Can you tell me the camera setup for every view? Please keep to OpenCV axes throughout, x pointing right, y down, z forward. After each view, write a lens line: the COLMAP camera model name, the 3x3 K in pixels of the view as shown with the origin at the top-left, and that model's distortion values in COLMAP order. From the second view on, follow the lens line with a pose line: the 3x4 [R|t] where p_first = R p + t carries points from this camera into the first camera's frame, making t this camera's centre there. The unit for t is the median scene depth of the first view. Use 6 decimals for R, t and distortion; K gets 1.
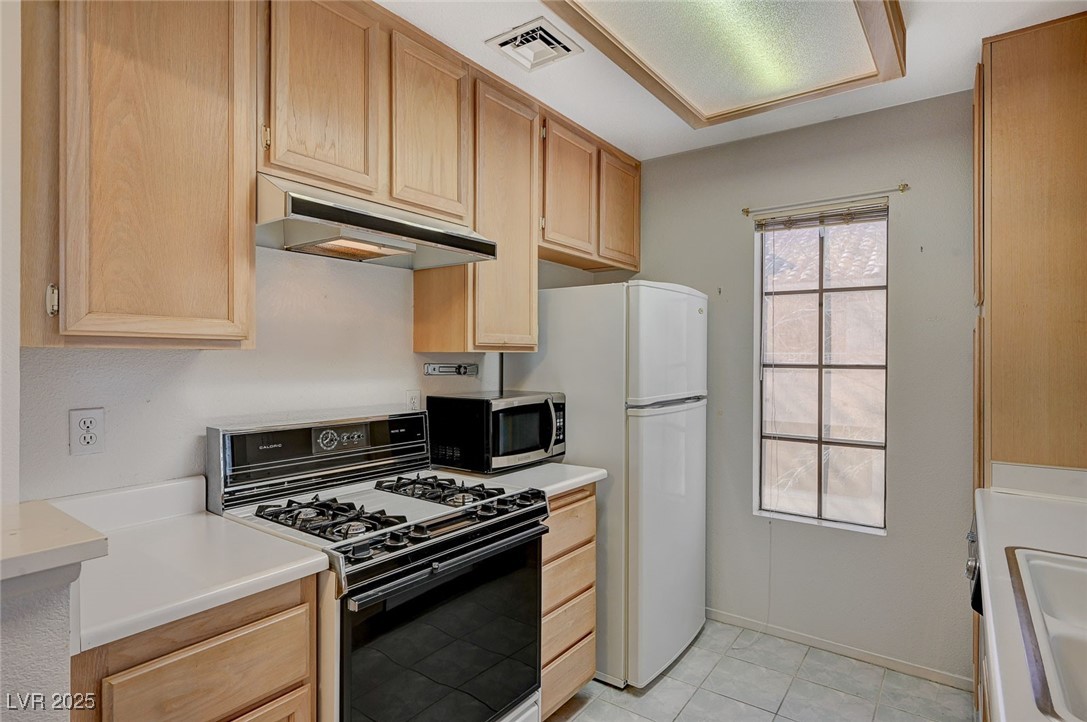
lens RADIAL K [[562.3, 0, 547.6], [0, 562.3, 359.1], [0, 0, 1]] dist [-0.001947, 0.000029]
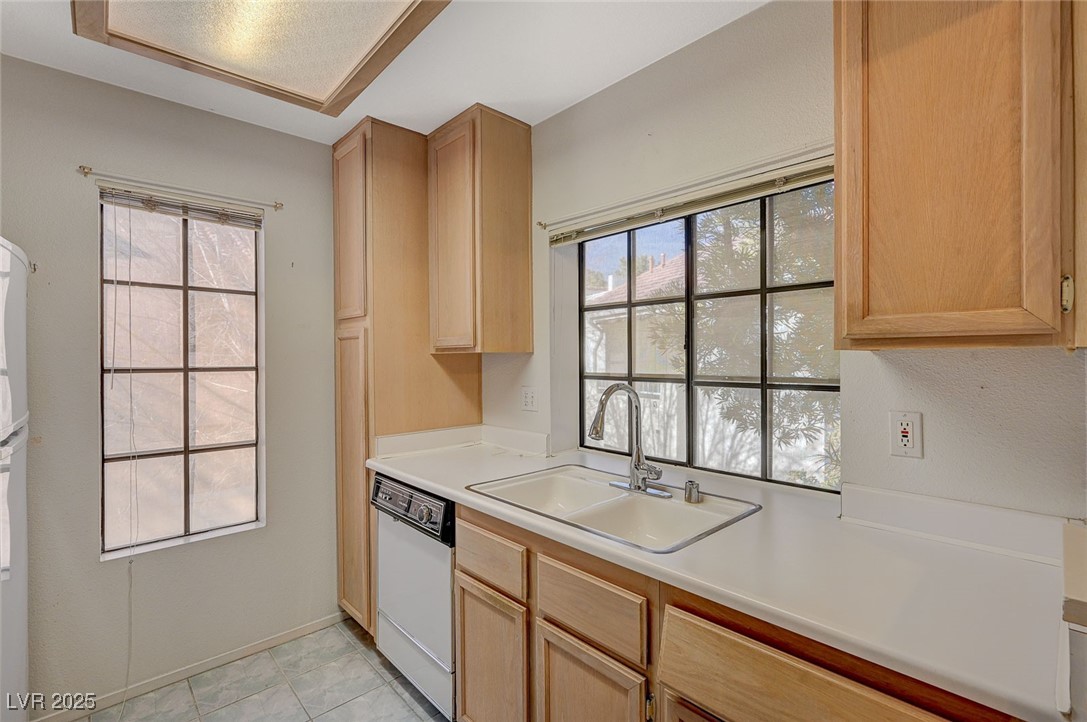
lens RADIAL K [[490.6, 0, 546.0], [0, 490.6, 358.6], [0, 0, 1]] dist [0.000545, 0.000060]
pose [[0.182387, -0.006570, 0.983205, -0.234809], [0.008601, 0.999950, 0.005086, -0.005222], [-0.983189, 0.007529, 0.182434, 0.323738]]
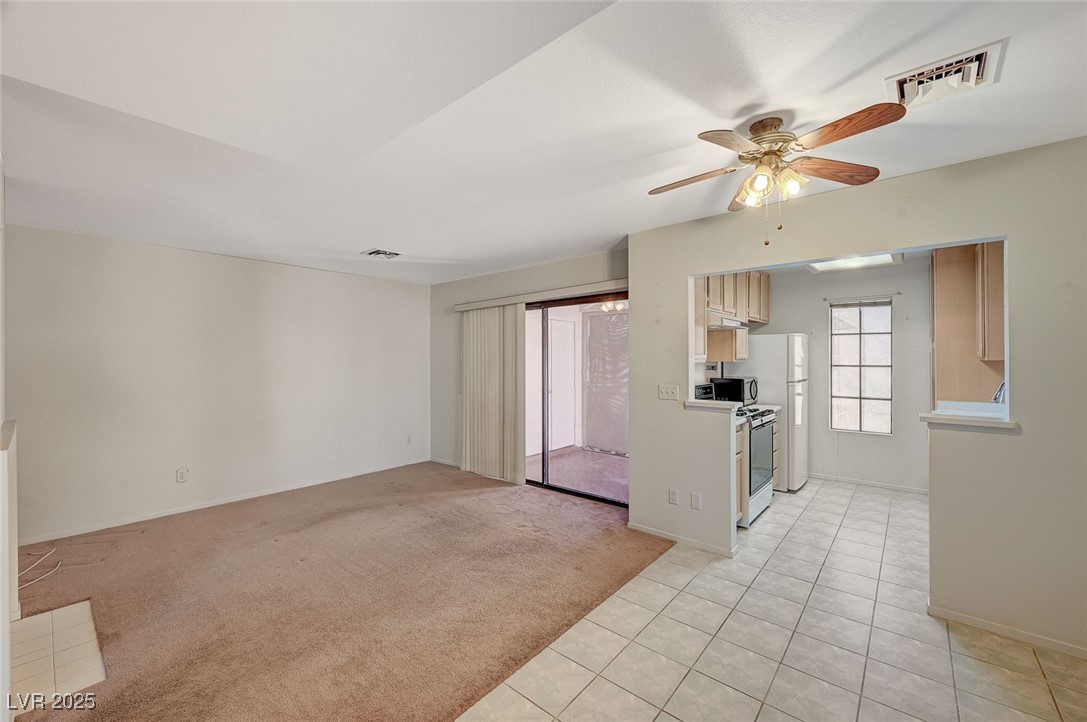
lens RADIAL K [[434.2, 0, 546.5], [0, 434.2, 358.2], [0, 0, 1]] dist [0.001018, 0.000308]
pose [[0.997583, -0.005399, -0.069270, -0.824060], [0.005093, 0.999976, -0.004602, -0.021661], [0.069293, 0.004238, 0.997587, -1.066541]]
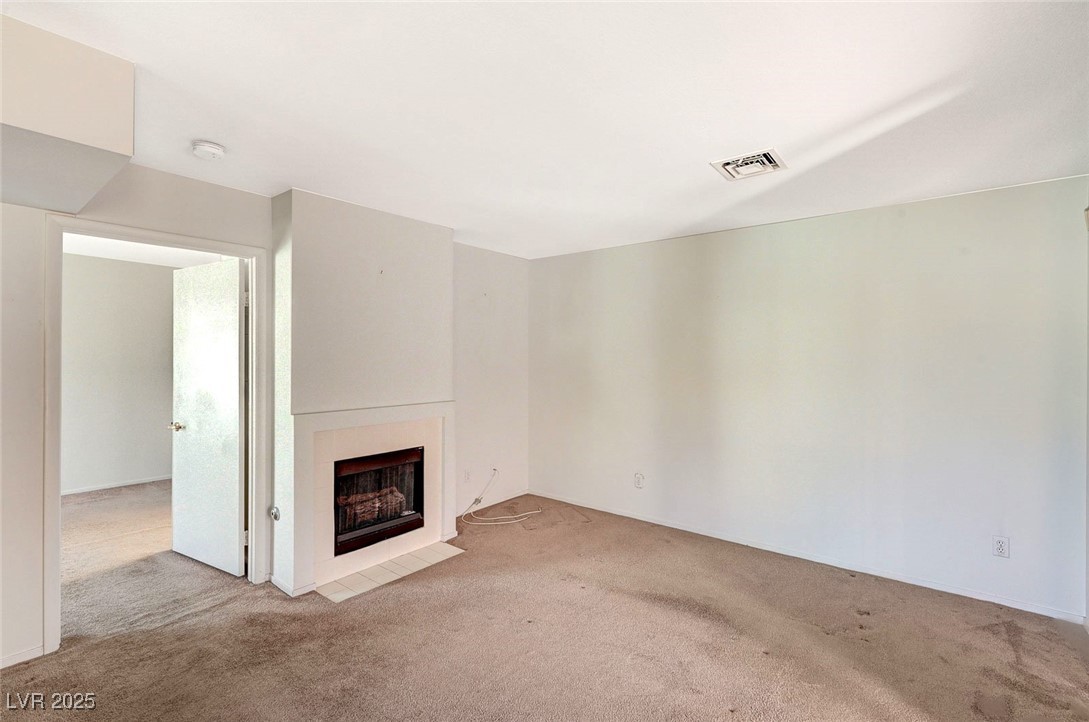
lens RADIAL K [[491.5, 0, 547.0], [0, 491.5, 358.6], [0, 0, 1]] dist [0.000545, 0.000060]
pose [[-0.033977, 0.001497, -0.999422, -0.513322], [-0.009730, 0.999951, 0.001828, -0.032153], [0.999375, 0.009787, -0.033960, 0.297662]]
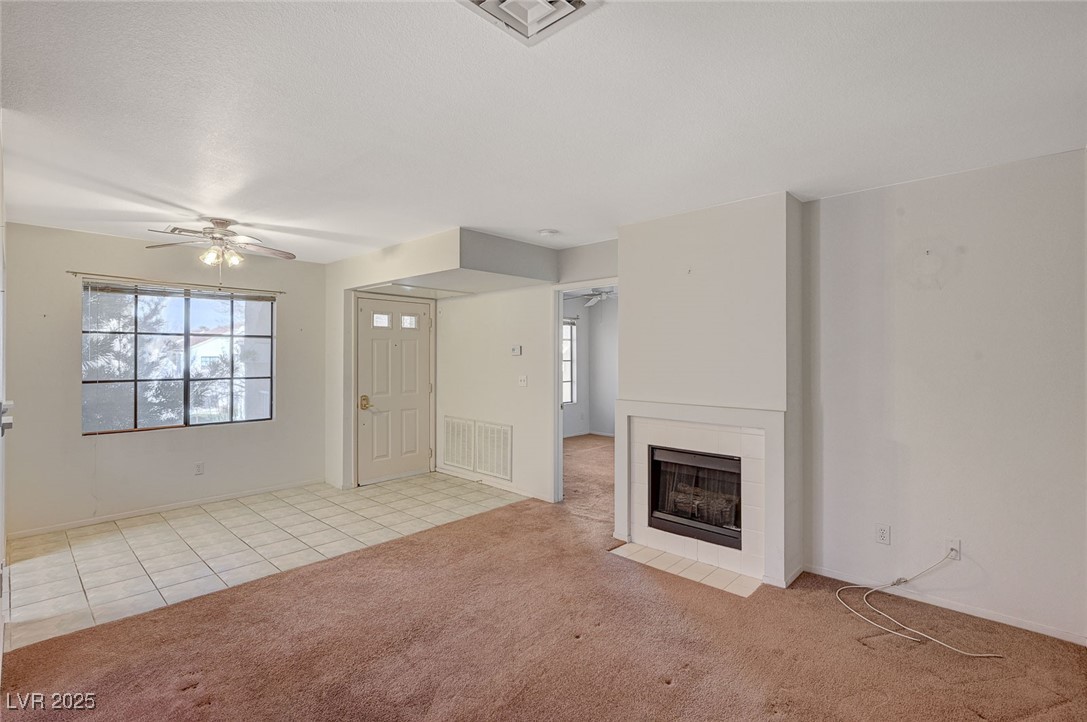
lens RADIAL K [[499.2, 0, 545.8], [0, 499.2, 352.7], [0, 0, 1]] dist [0.000920, 0.000477]
pose [[-0.993238, -0.001688, 0.116080, -1.733114], [-0.001954, 0.999996, -0.002178, -0.032931], [-0.116076, -0.002390, -0.993238, 1.334043]]
